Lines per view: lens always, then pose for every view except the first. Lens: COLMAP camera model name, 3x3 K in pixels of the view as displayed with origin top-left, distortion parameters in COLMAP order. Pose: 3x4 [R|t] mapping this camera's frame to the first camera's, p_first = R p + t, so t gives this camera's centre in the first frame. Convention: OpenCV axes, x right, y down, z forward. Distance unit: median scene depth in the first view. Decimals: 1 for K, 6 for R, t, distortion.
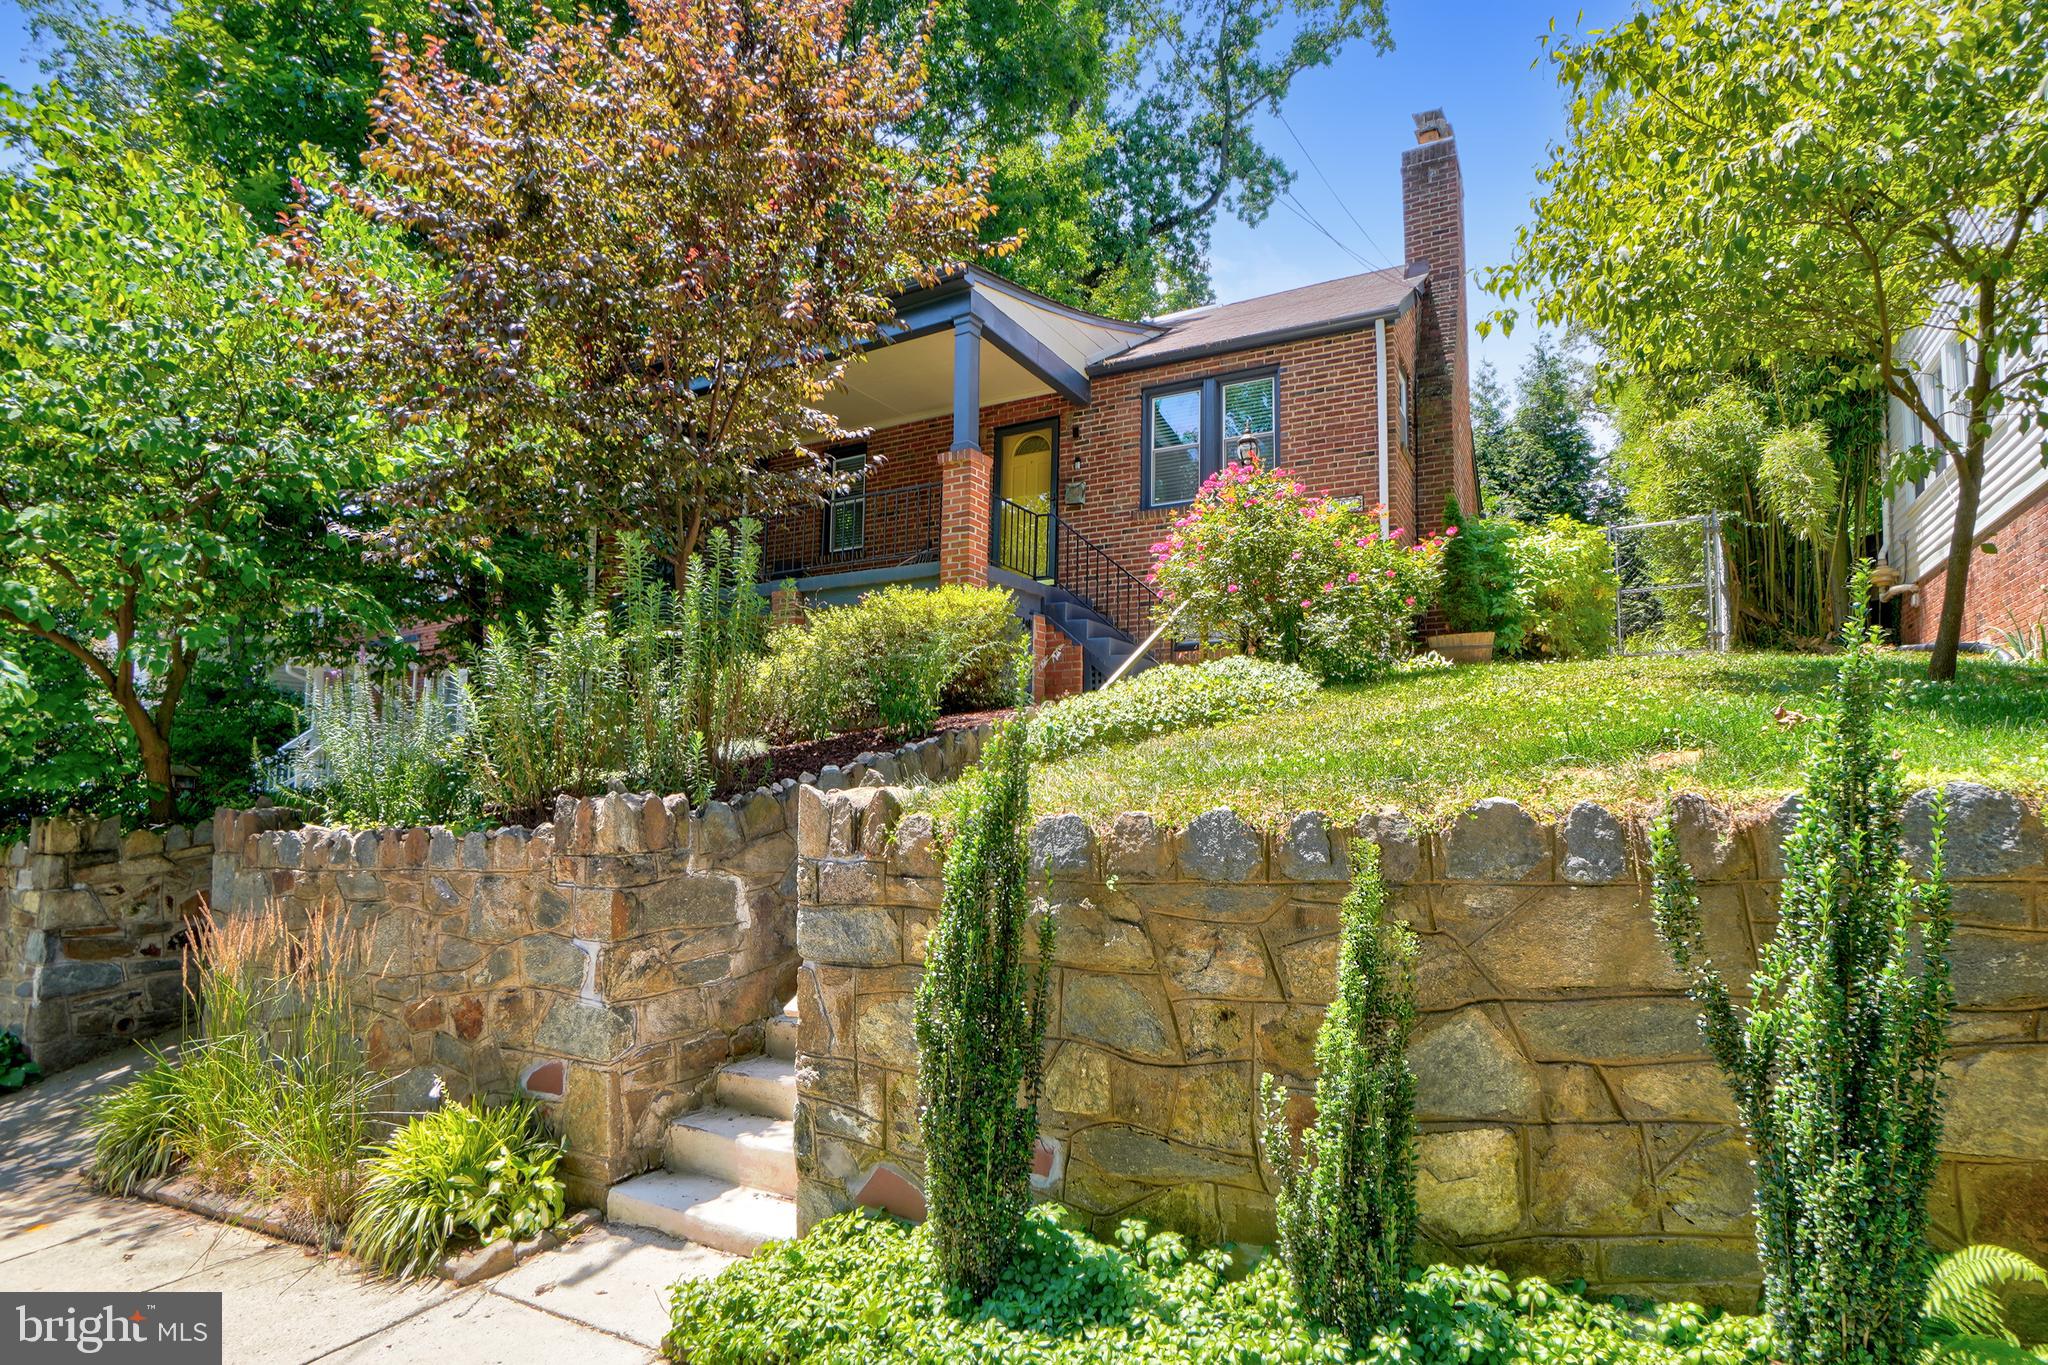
lens RADIAL K [[1071.2, 0, 1024.0], [0, 1071.2, 682.5], [0, 0, 1]] dist [-0.050216, 0.000090]
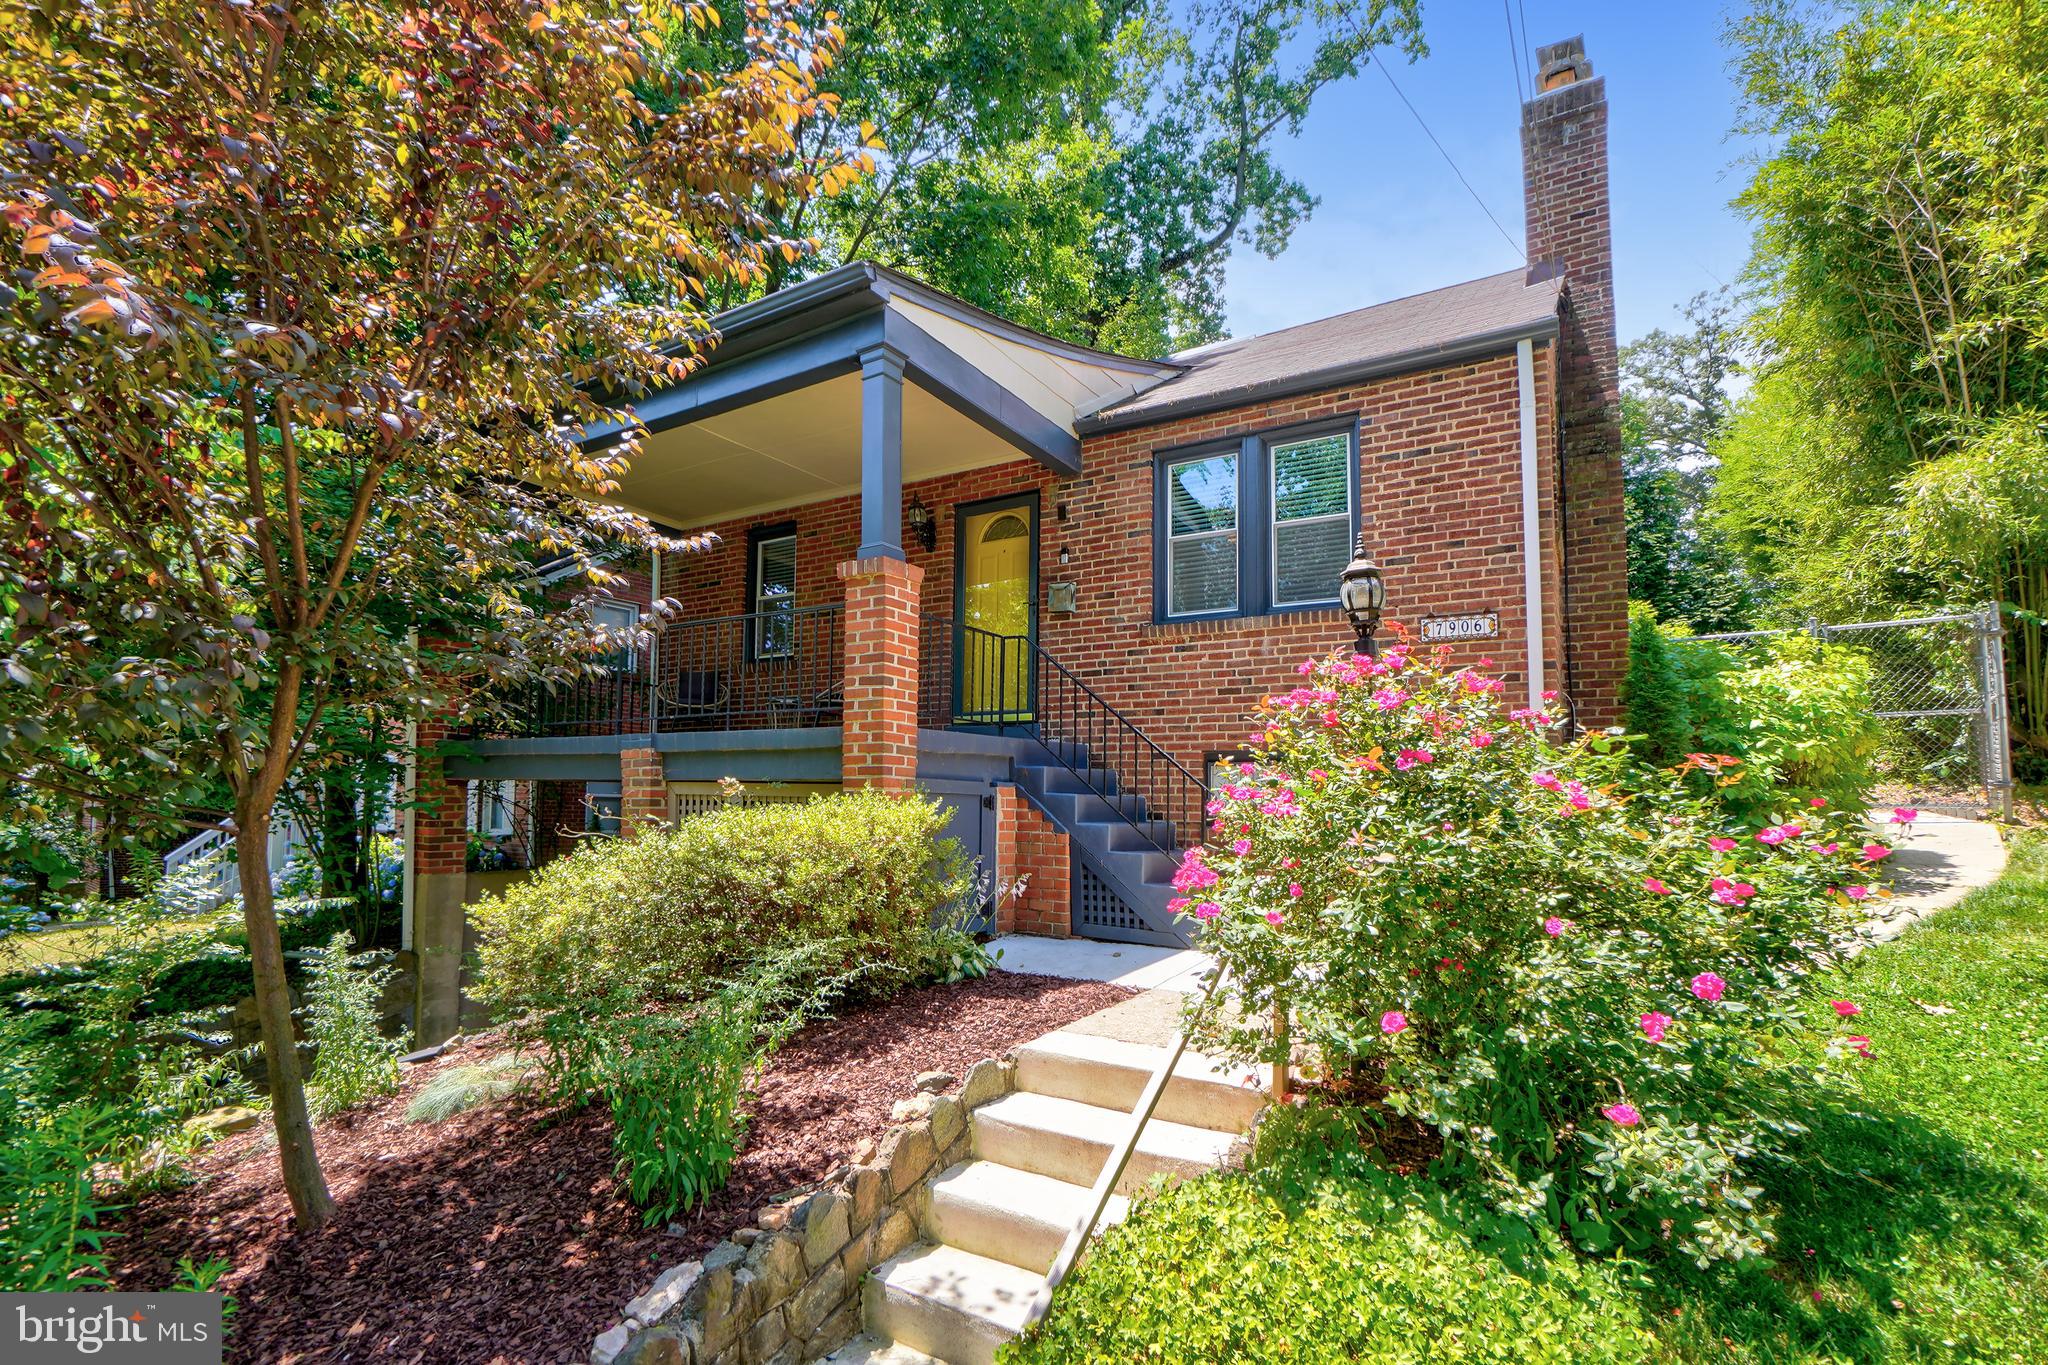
lens RADIAL K [[1053.7, 0, 1024.0], [0, 1053.7, 682.5], [0, 0, 1]] dist [0.002371, 0.000392]
pose [[0.999776, -0.012634, -0.017005, 0.011321], [0.011994, 0.999234, -0.037247, -0.031355], [0.017463, 0.037034, 0.999161, 0.098737]]
